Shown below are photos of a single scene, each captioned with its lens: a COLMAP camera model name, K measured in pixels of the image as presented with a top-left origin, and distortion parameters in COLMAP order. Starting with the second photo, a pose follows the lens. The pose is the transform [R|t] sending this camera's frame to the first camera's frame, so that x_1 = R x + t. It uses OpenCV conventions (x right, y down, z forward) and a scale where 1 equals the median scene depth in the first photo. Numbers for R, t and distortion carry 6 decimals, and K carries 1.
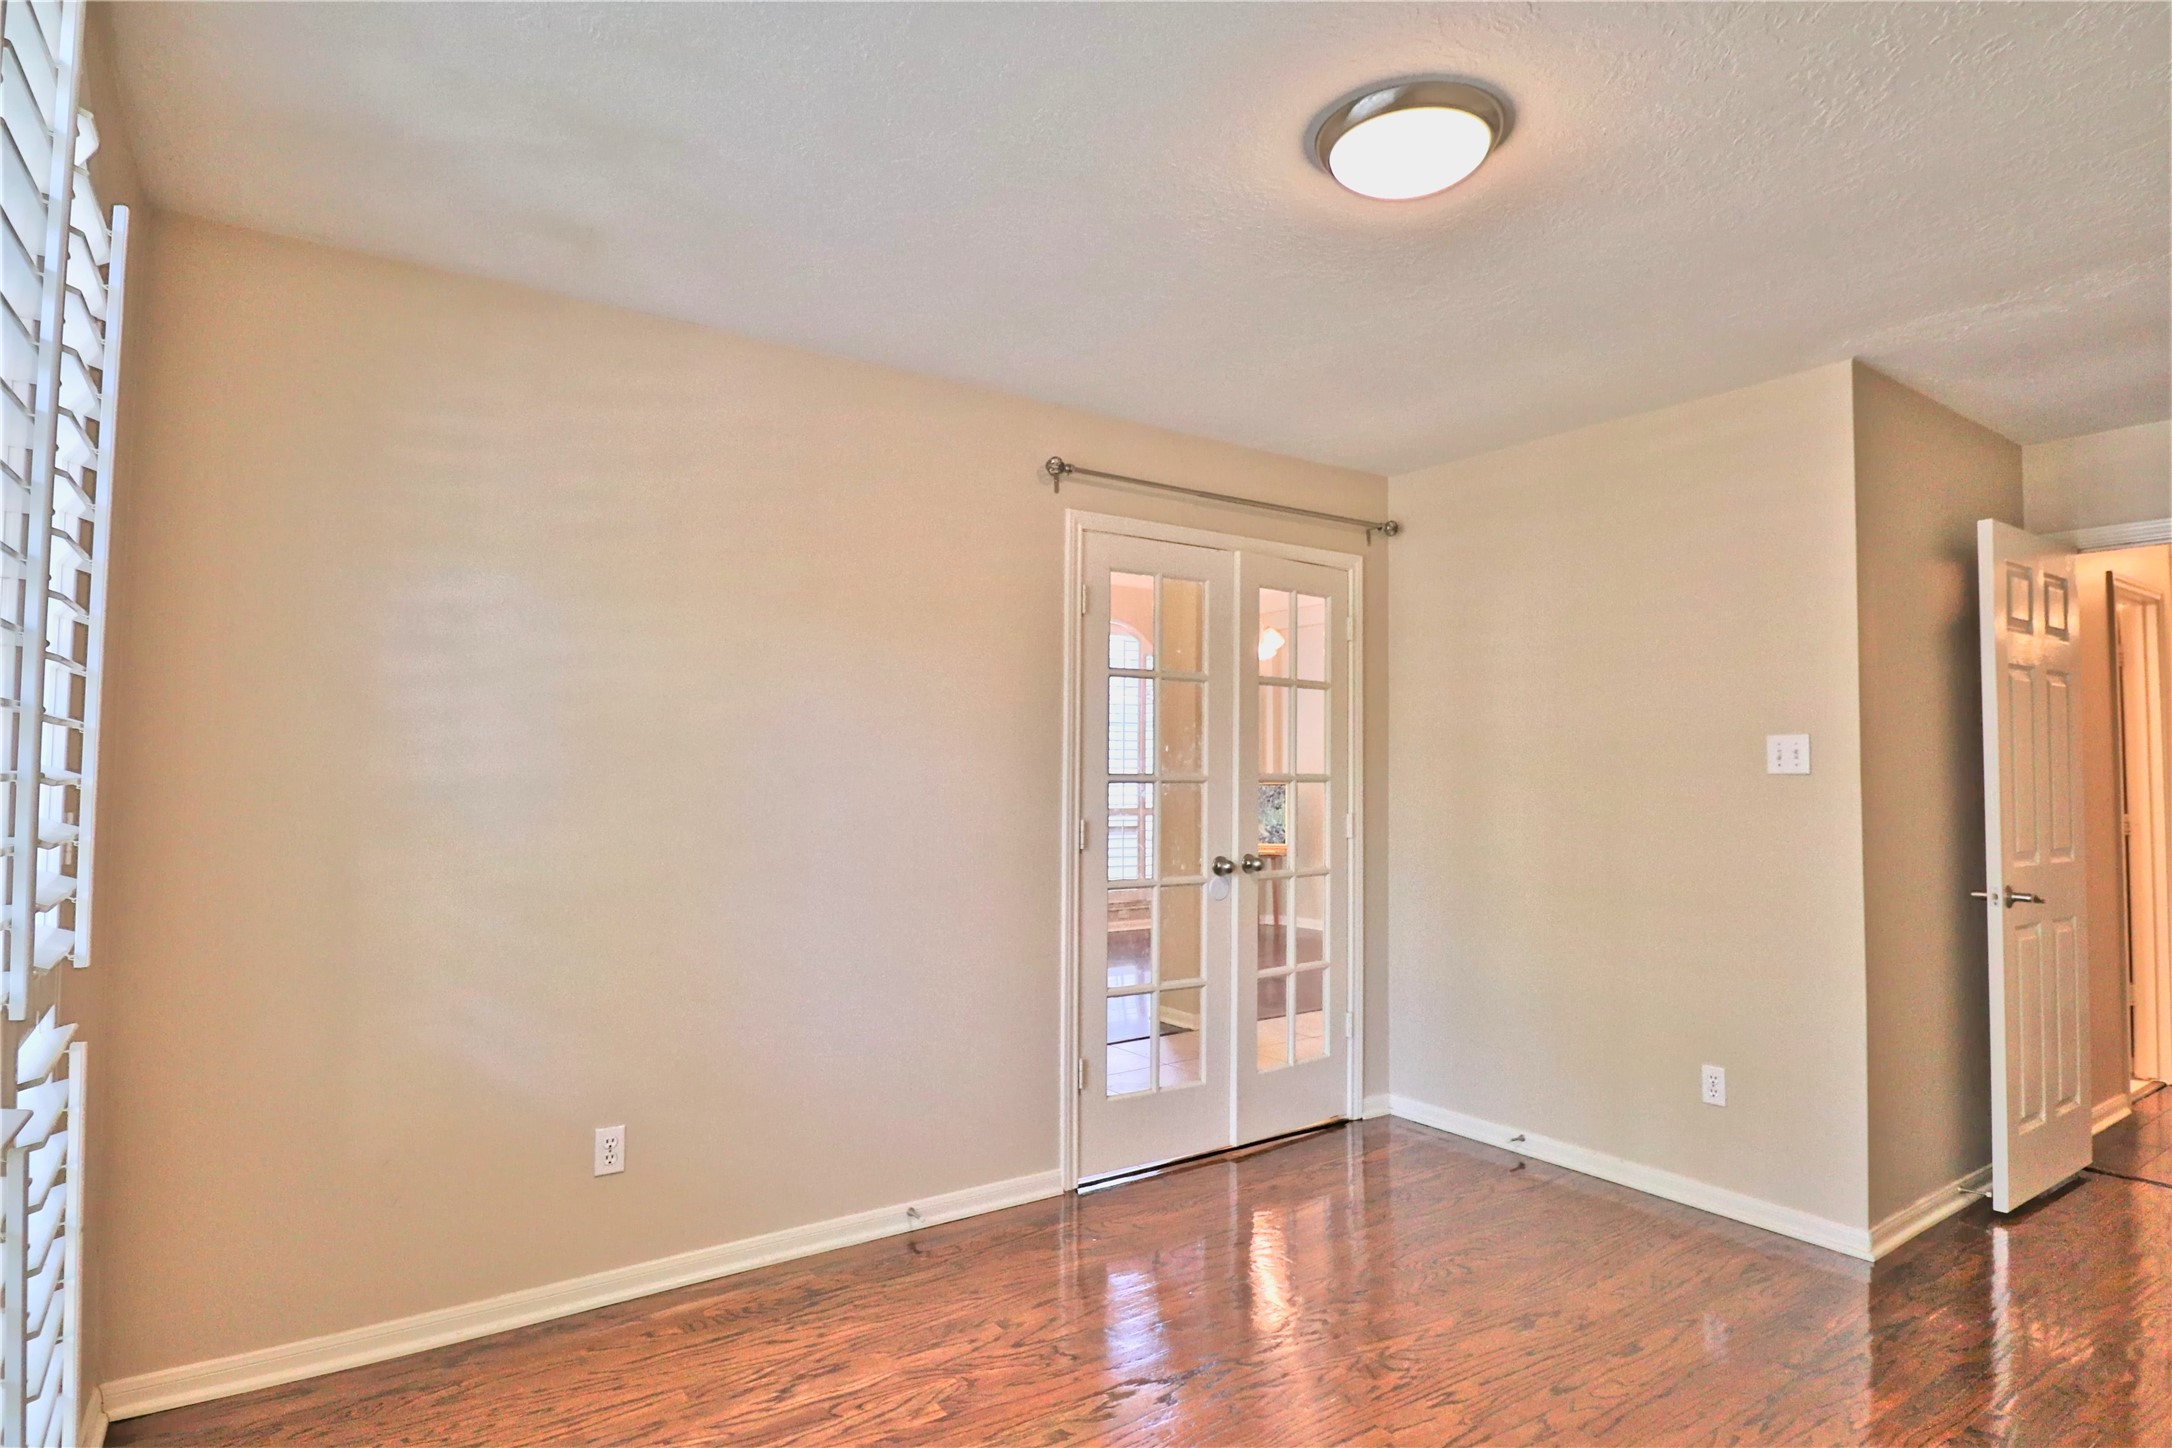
lens RADIAL K [[1122.1, 0, 1090.1], [0, 1122.1, 724.9], [0, 0, 1]] dist [0.000442, -0.014371]
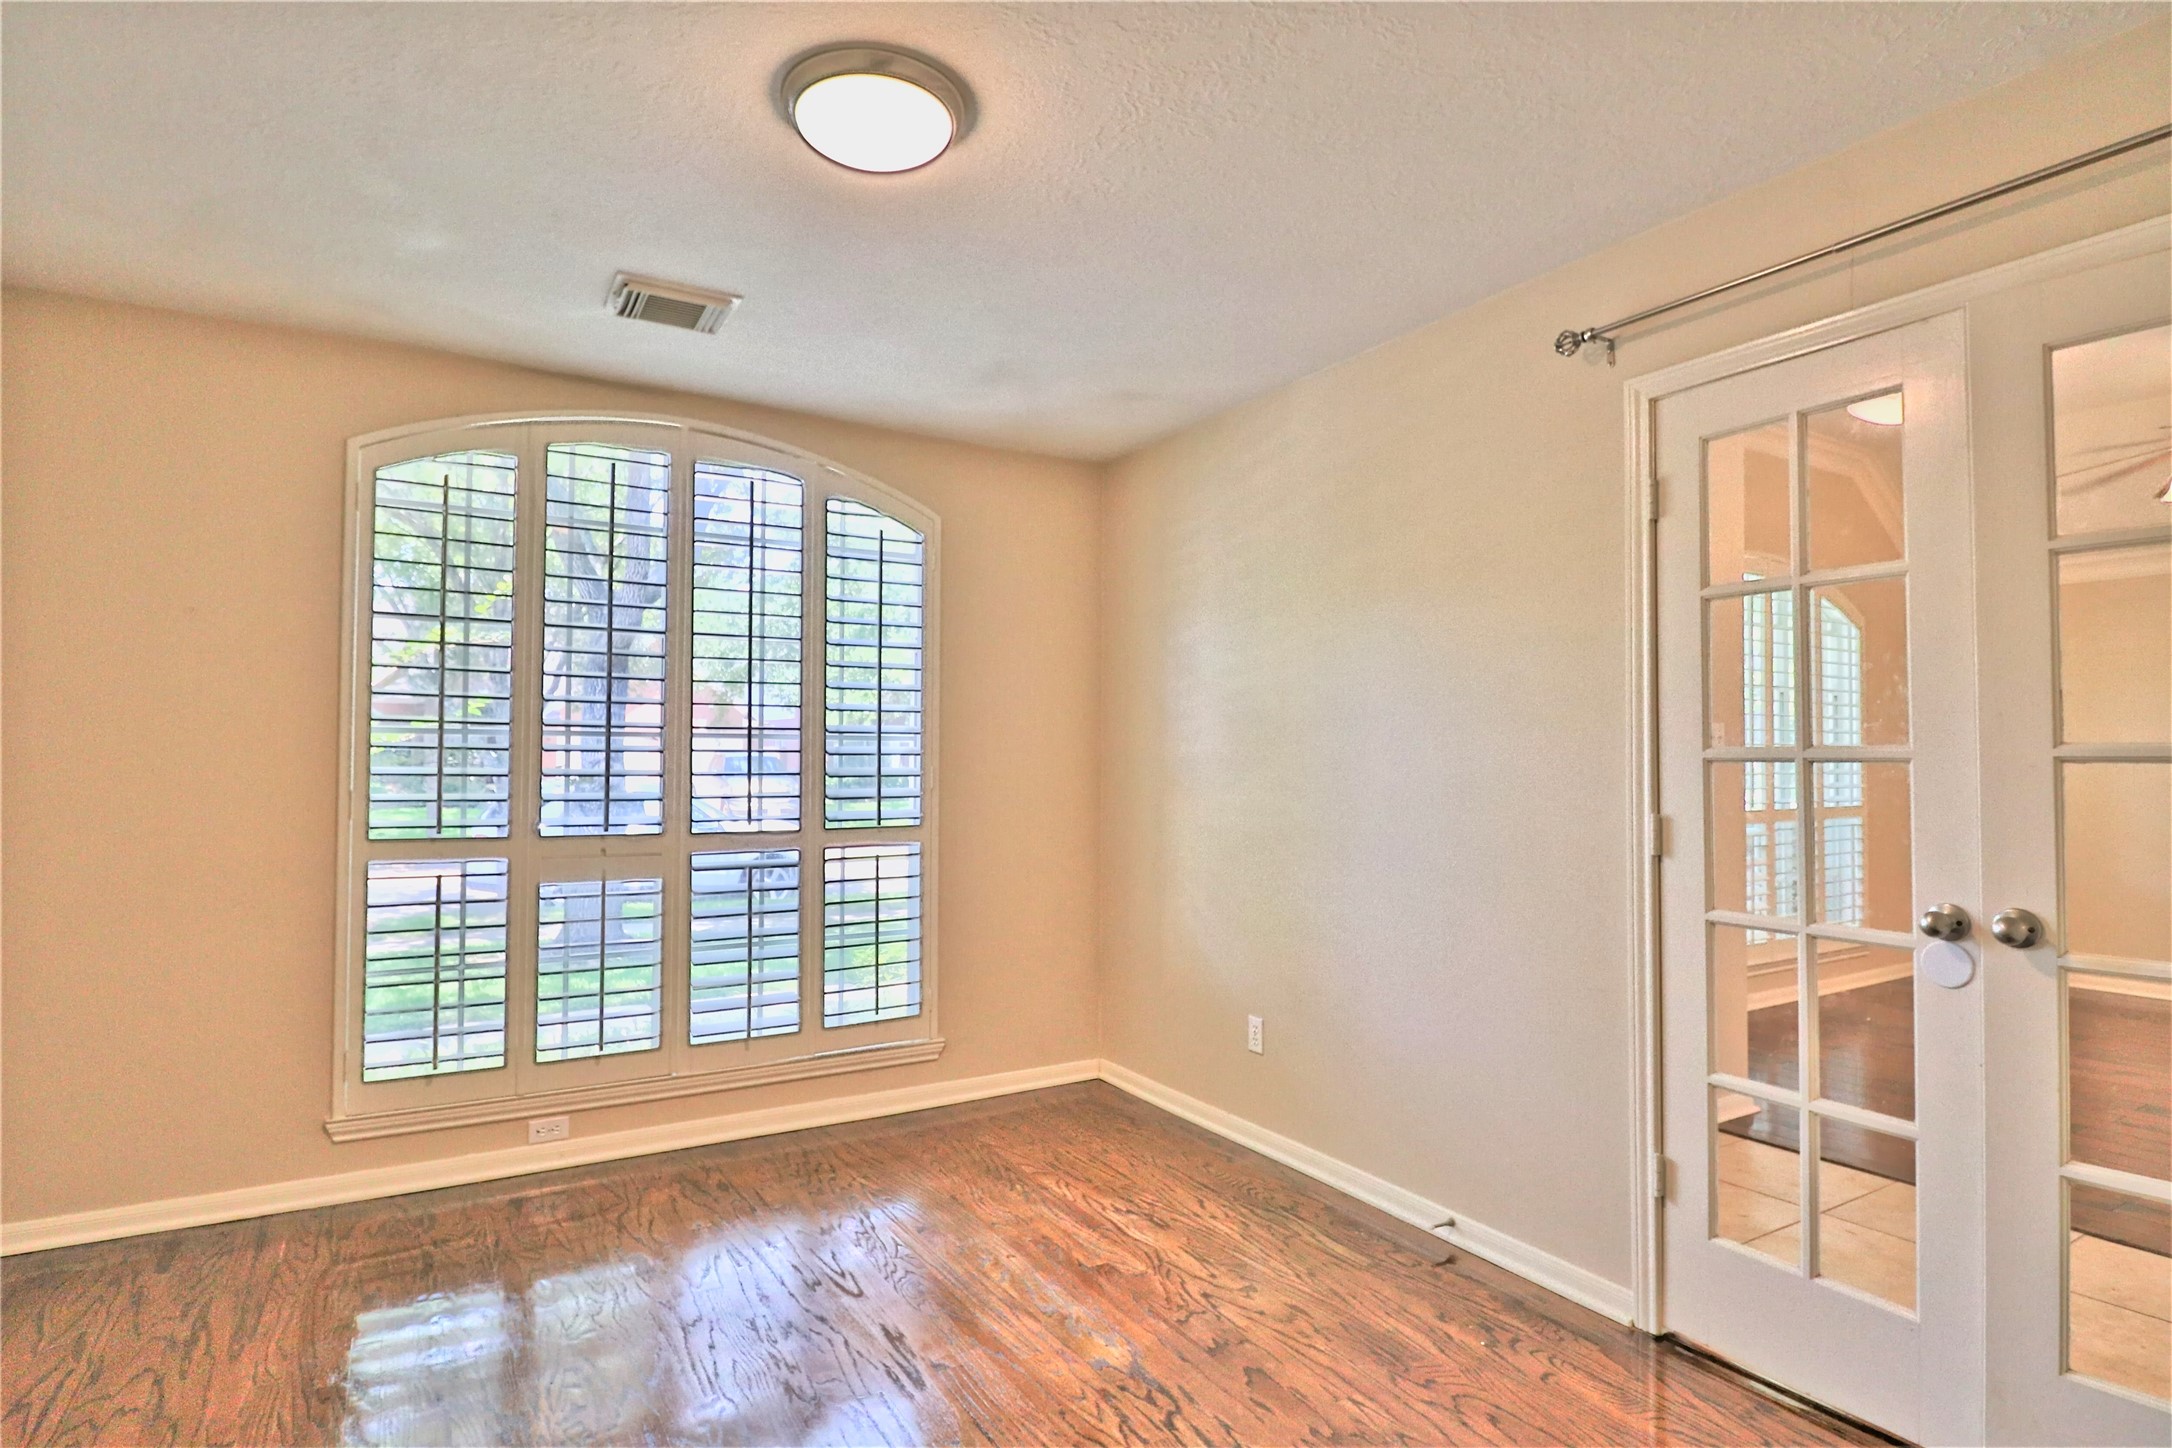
lens RADIAL K [[1122.1, 0, 1090.1], [0, 1122.1, 724.9], [0, 0, 1]] dist [0.000442, -0.014371]
pose [[-0.055218, -0.026218, -0.998130, 0.939506], [0.044729, 0.998587, -0.028705, 0.042488], [0.997472, -0.046230, -0.053968, 0.911004]]
